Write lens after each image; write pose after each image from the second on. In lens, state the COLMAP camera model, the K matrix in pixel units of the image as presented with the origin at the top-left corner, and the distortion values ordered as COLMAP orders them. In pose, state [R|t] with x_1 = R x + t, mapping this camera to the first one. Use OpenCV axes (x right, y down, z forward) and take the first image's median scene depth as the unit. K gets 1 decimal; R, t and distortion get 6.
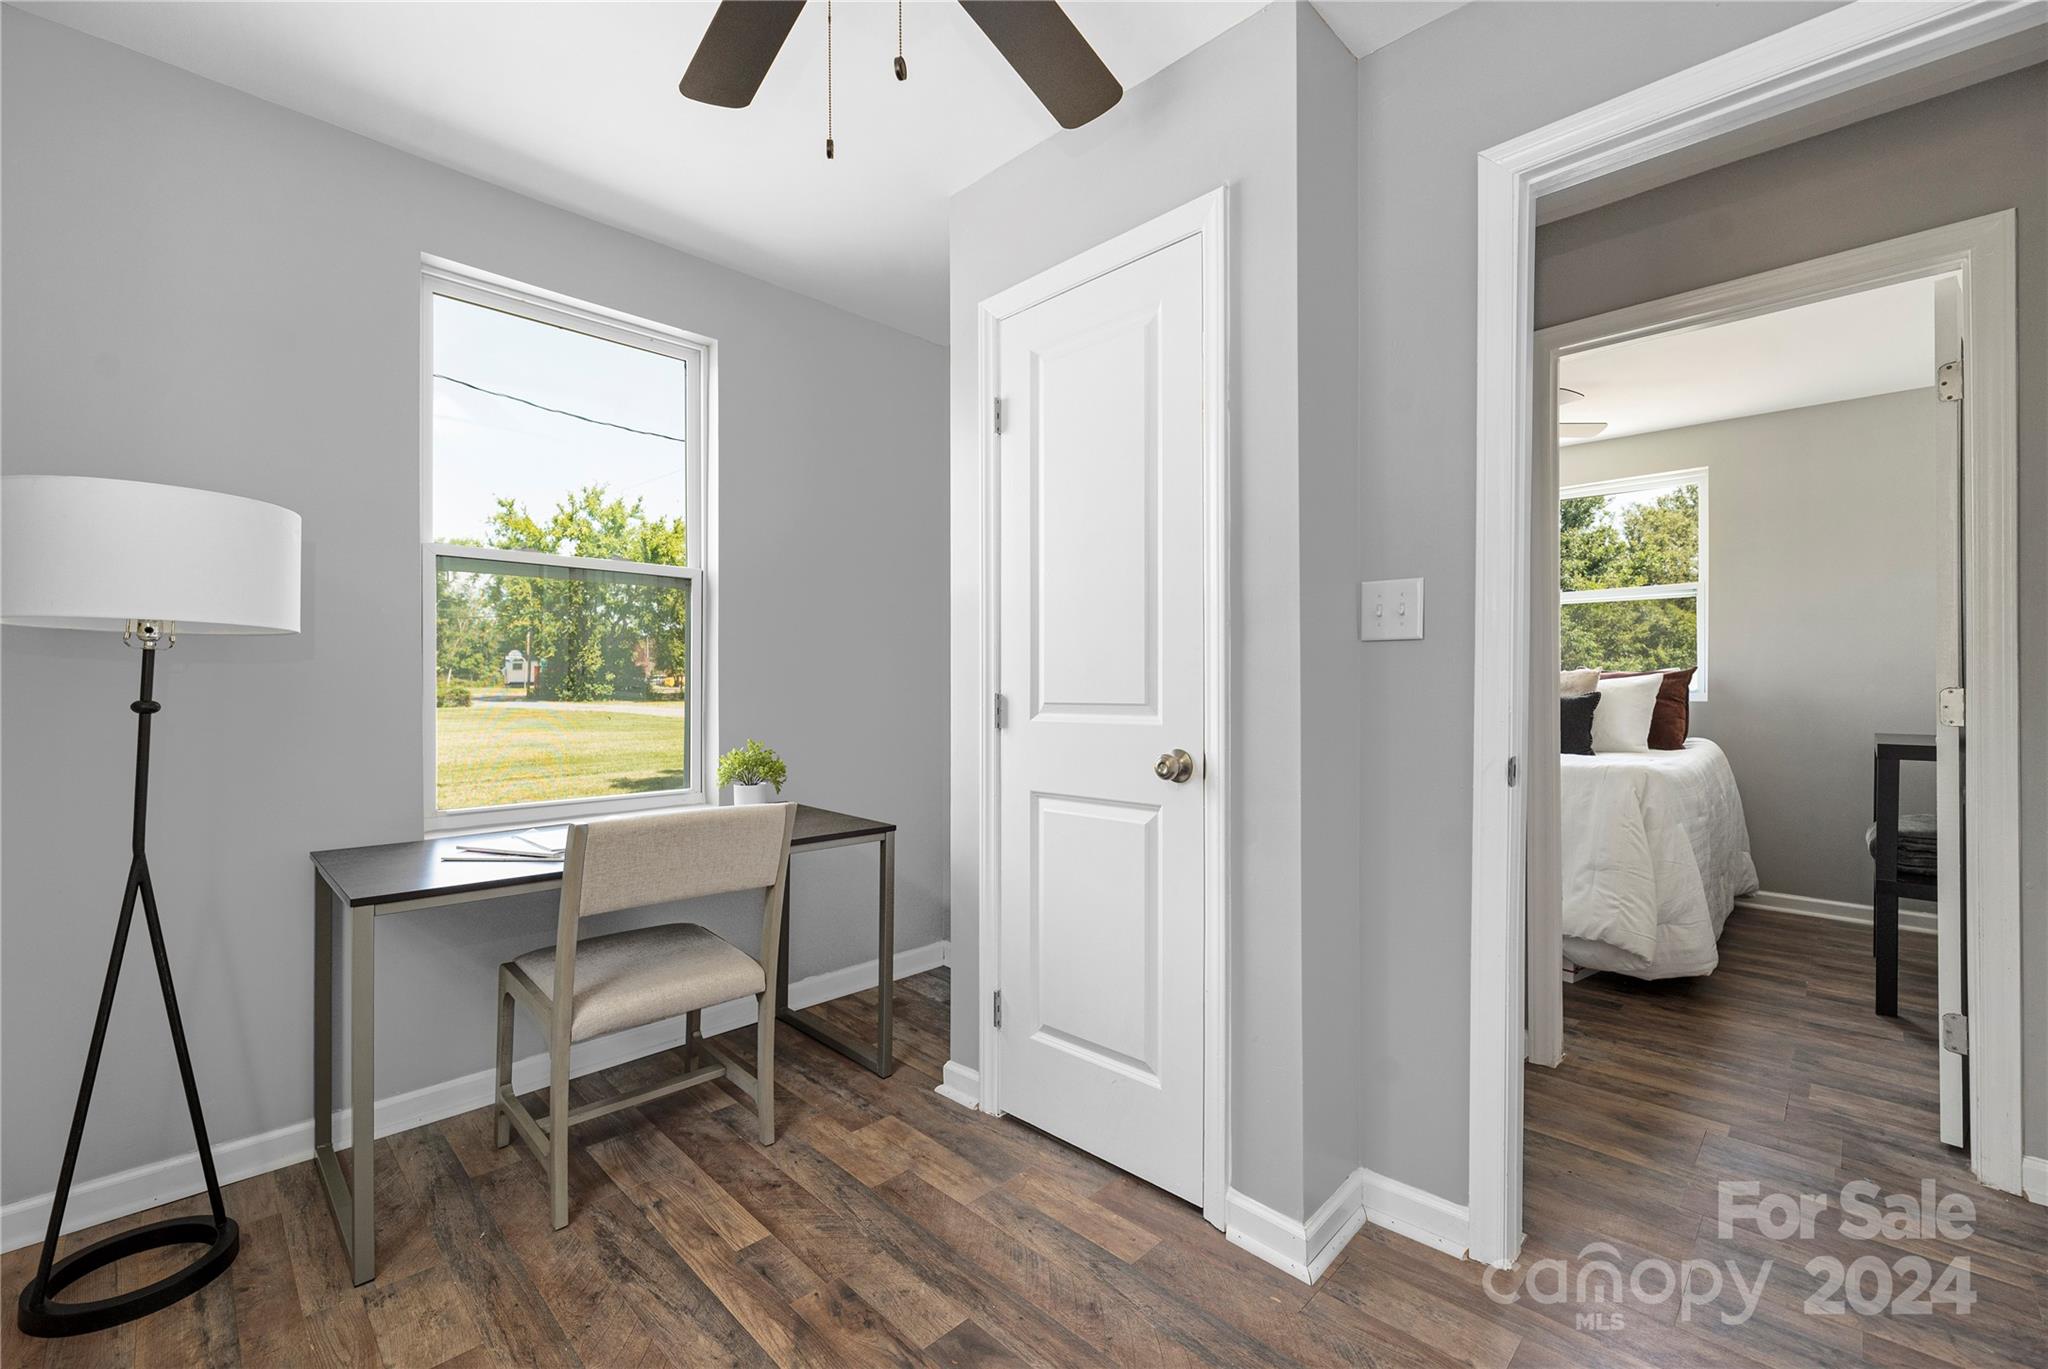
lens RADIAL K [[854.3, 0, 1029.5], [0, 854.3, 685.4], [0, 0, 1]] dist [0.000282, -0.000125]
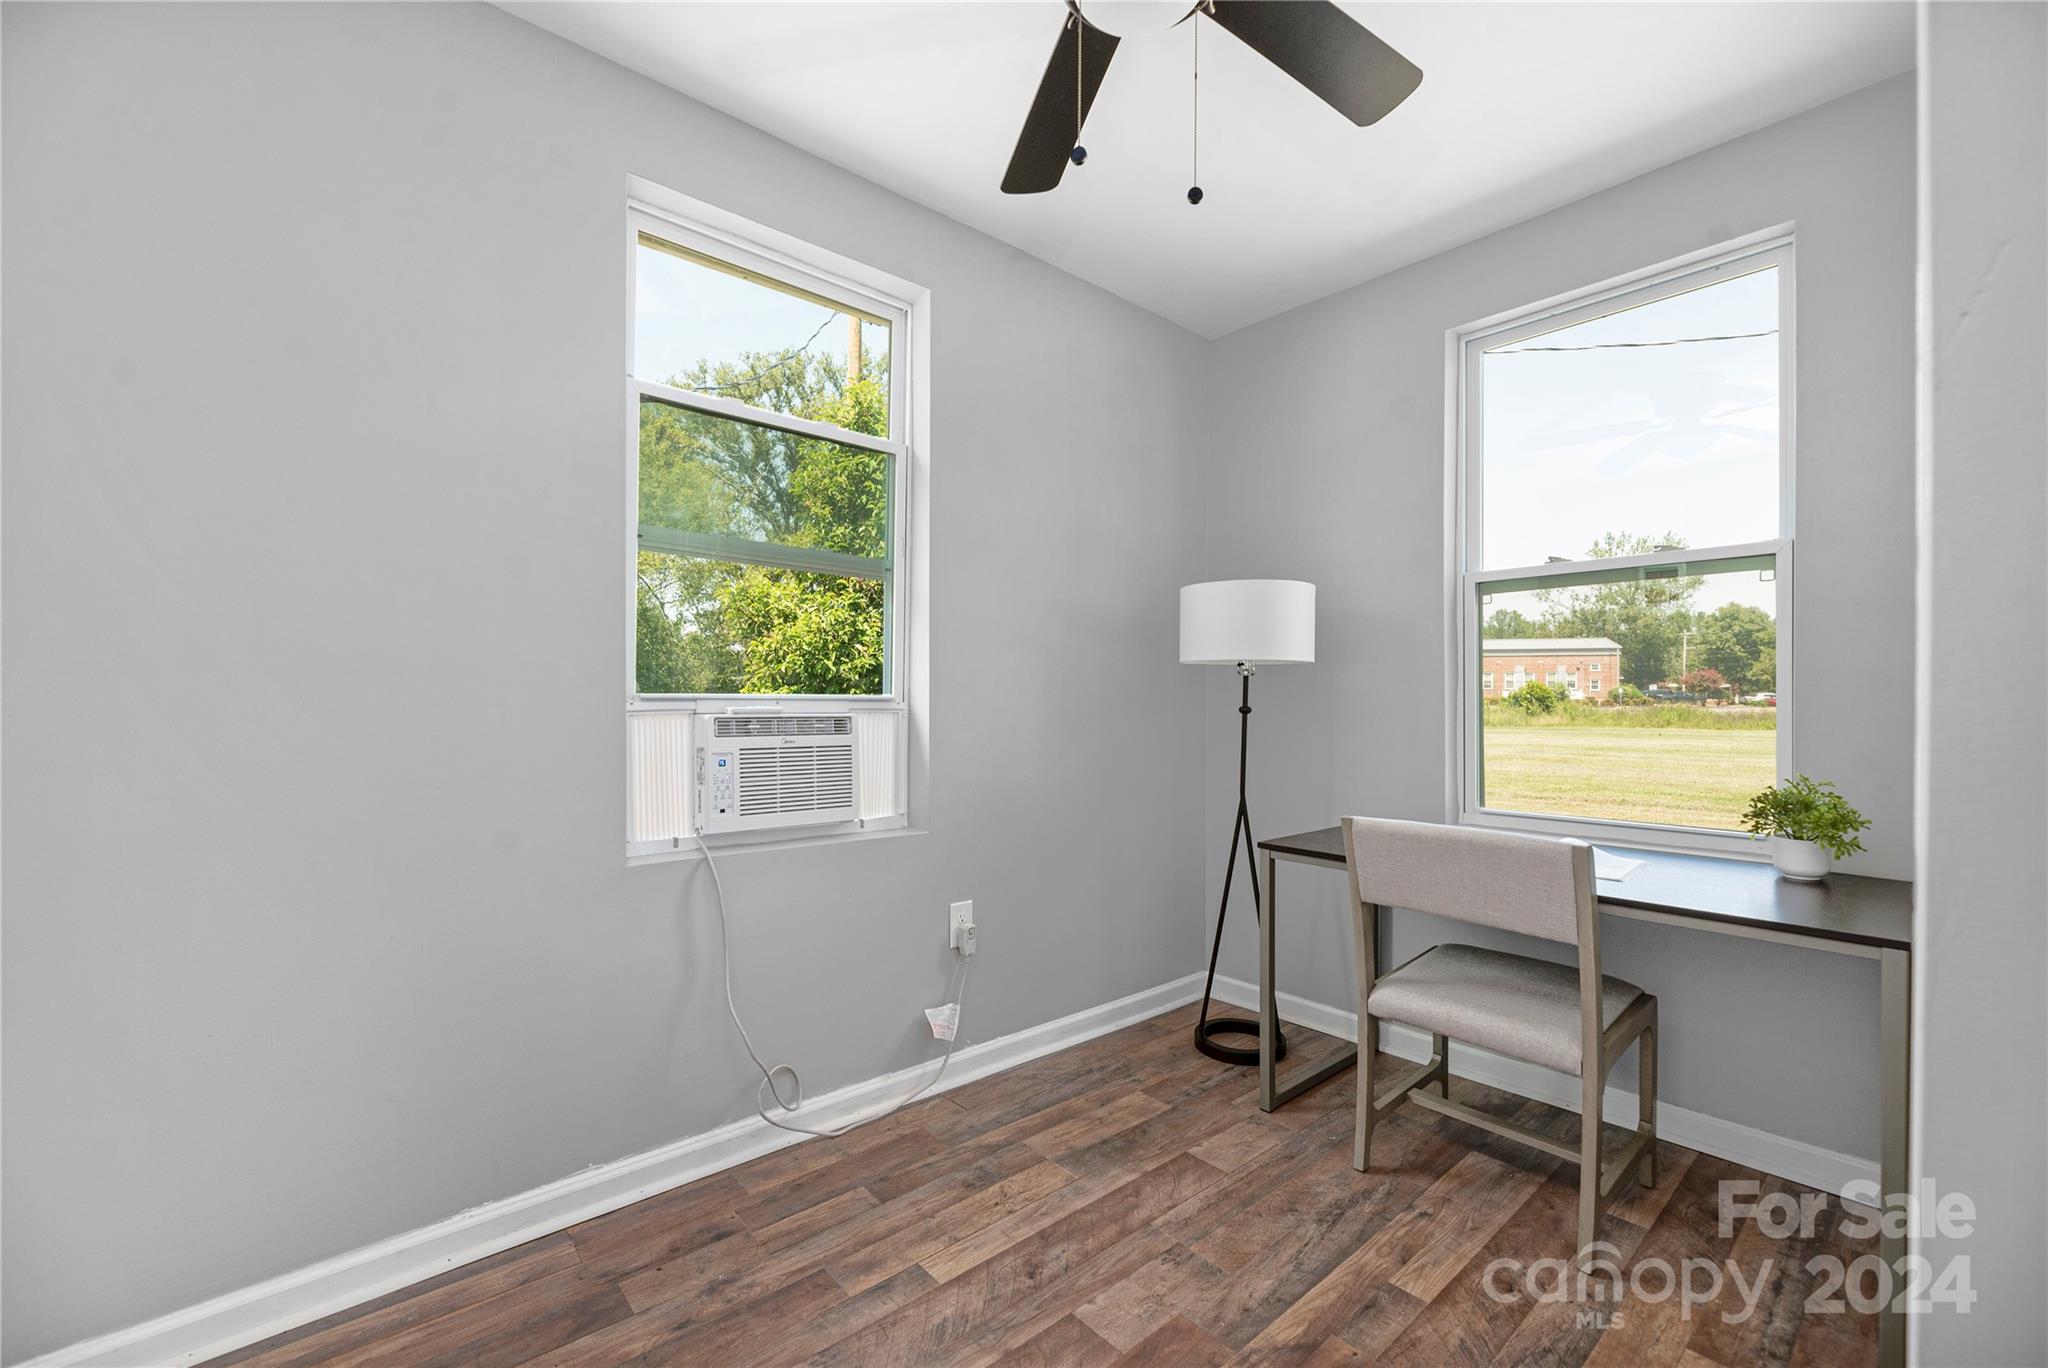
lens RADIAL K [[854.3, 0, 1033.1], [0, 854.3, 689.6], [0, 0, 1]] dist [0.000282, -0.000125]
pose [[-0.067193, -0.013614, -0.997647, 0.717828], [-0.001546, 0.999907, -0.013541, 0.008401], [0.997739, 0.000633, -0.067208, 0.727453]]
